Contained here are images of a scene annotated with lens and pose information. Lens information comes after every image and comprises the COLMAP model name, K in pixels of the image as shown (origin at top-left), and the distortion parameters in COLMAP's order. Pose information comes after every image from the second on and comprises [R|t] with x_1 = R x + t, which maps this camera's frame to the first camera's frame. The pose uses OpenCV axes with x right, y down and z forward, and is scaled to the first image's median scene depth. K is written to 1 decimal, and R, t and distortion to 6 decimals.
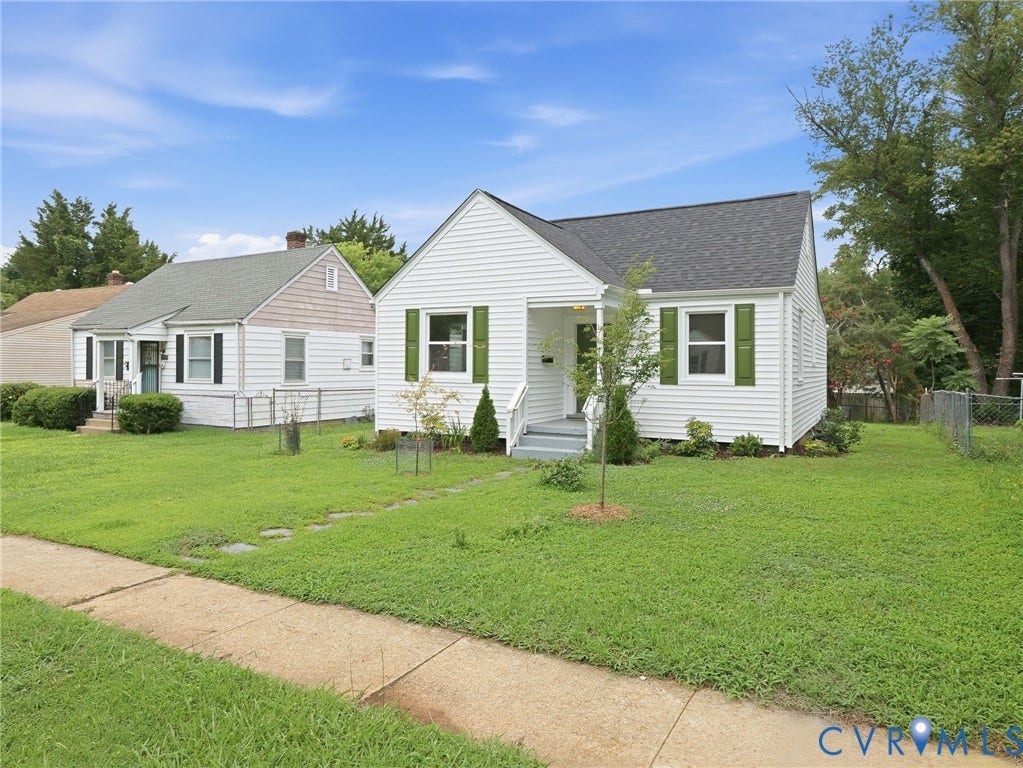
lens RADIAL K [[555.3, 0, 511.5], [0, 555.3, 384.0], [0, 0, 1]] dist [0.005813, 0.000733]
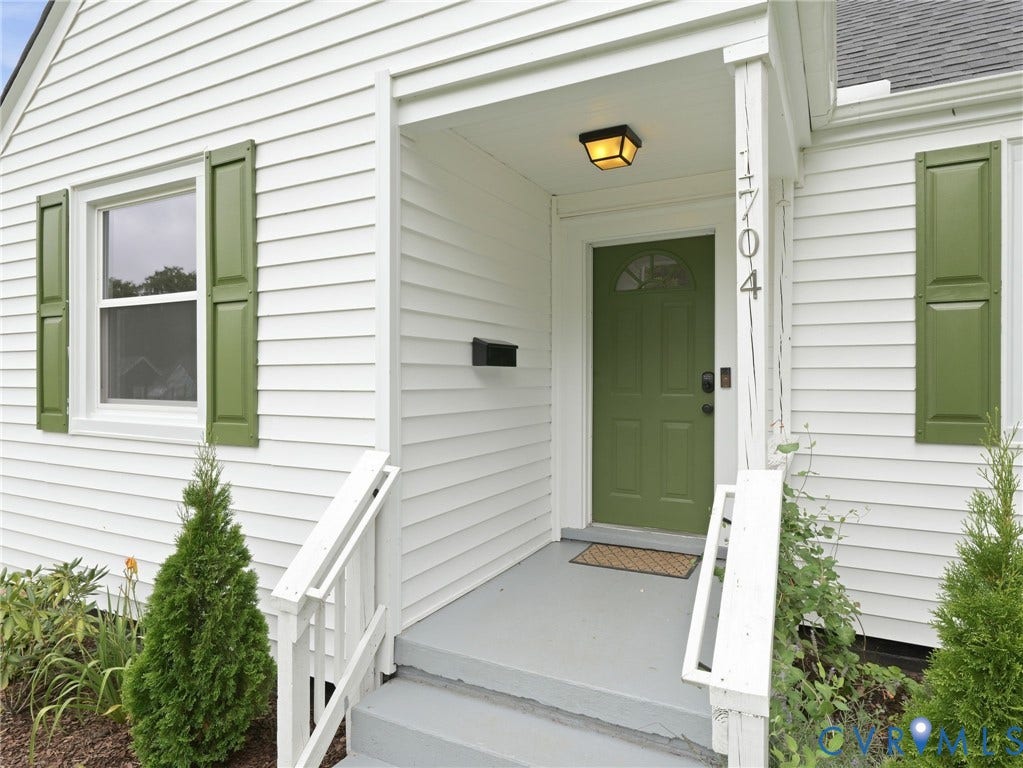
lens RADIAL K [[555.3, 0, 511.5], [0, 555.3, 384.0], [0, 0, 1]] dist [0.005813, 0.000733]
pose [[0.999162, -0.006393, 0.040416, 0.063594], [0.007750, 0.999408, -0.033507, -0.020815], [-0.040178, 0.033793, 0.998621, 0.745374]]
